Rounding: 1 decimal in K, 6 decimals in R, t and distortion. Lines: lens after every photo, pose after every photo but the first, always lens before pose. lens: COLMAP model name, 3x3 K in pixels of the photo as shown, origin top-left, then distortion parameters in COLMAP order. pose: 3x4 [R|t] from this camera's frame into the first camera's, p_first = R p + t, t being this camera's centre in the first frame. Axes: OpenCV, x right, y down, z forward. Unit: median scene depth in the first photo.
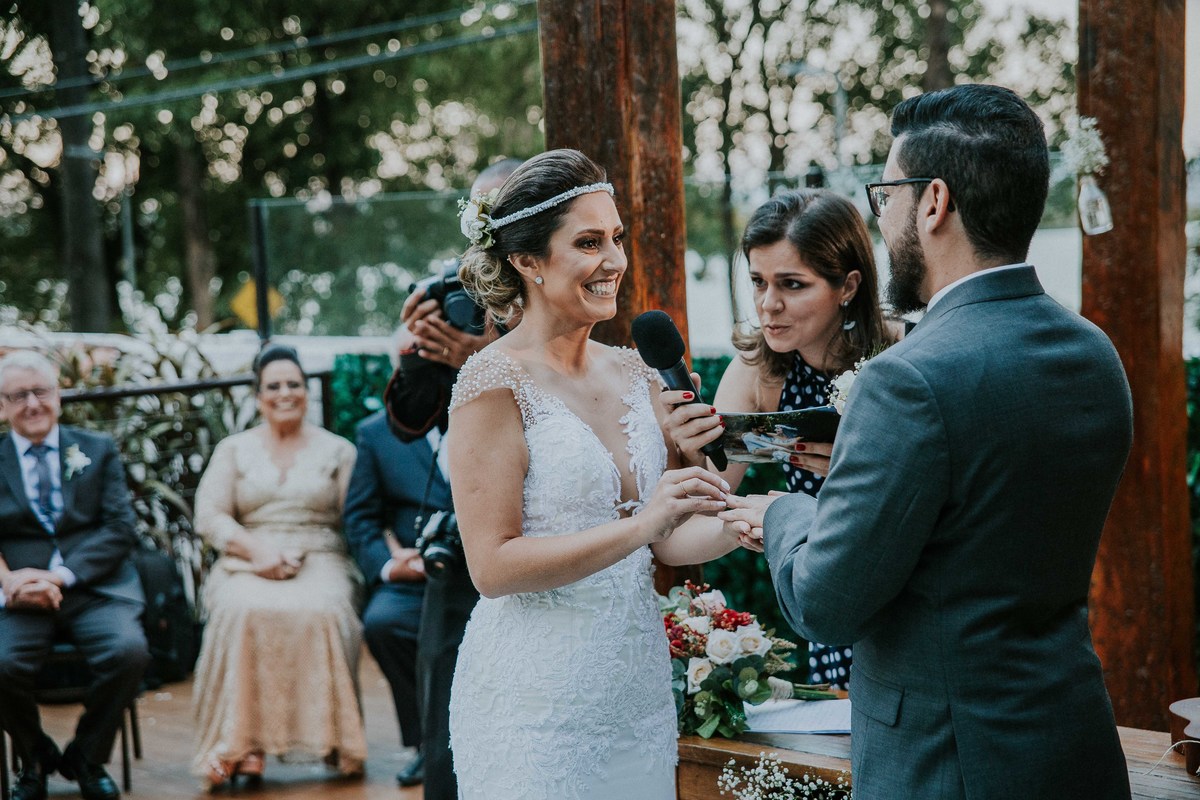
lens RADIAL K [[2163.2, 0, 598.7], [0, 2163.2, 397.2], [0, 0, 1]] dist [0.124594, 0.000000]
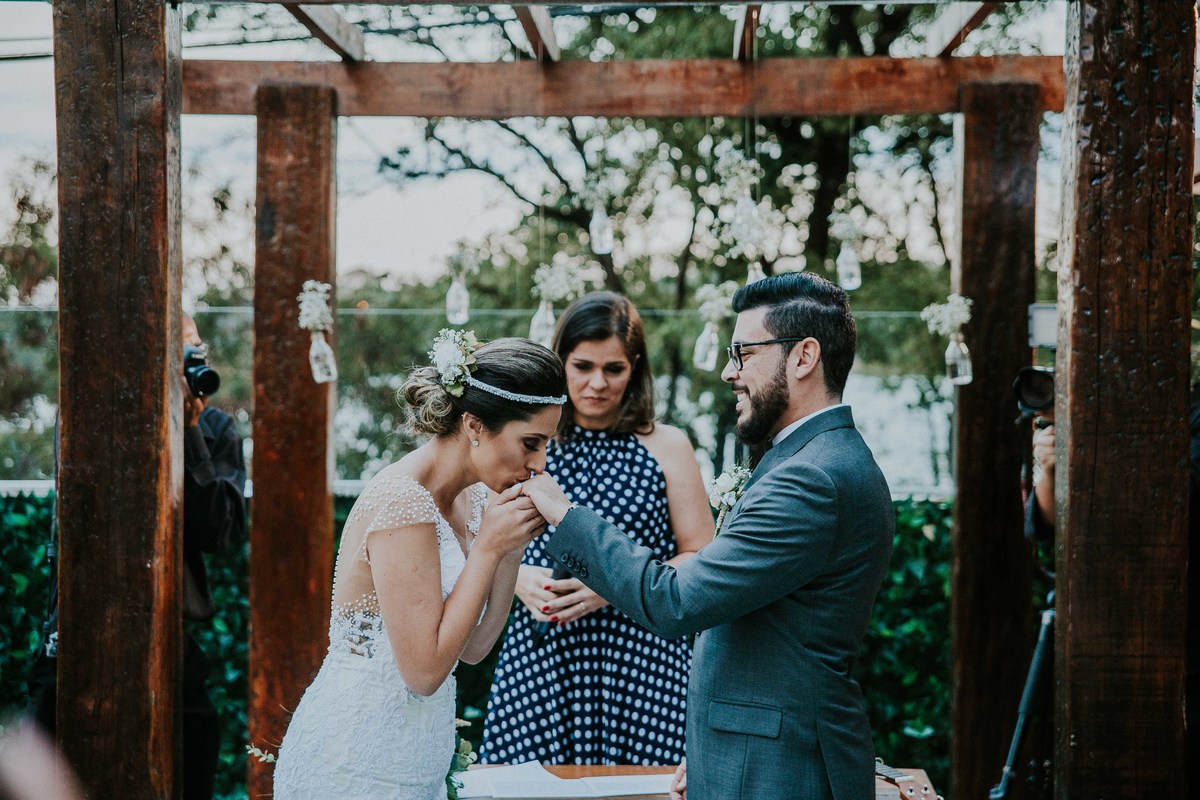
lens RADIAL K [[2163.2, 0, 602.8], [0, 2163.2, 385.0], [0, 0, 1]] dist [0.124594, 0.000000]
pose [[0.754853, 0.040678, 0.654632, -0.382192], [0.010877, 0.997161, -0.074504, 0.012342], [-0.655804, 0.063361, 0.752268, 0.036105]]
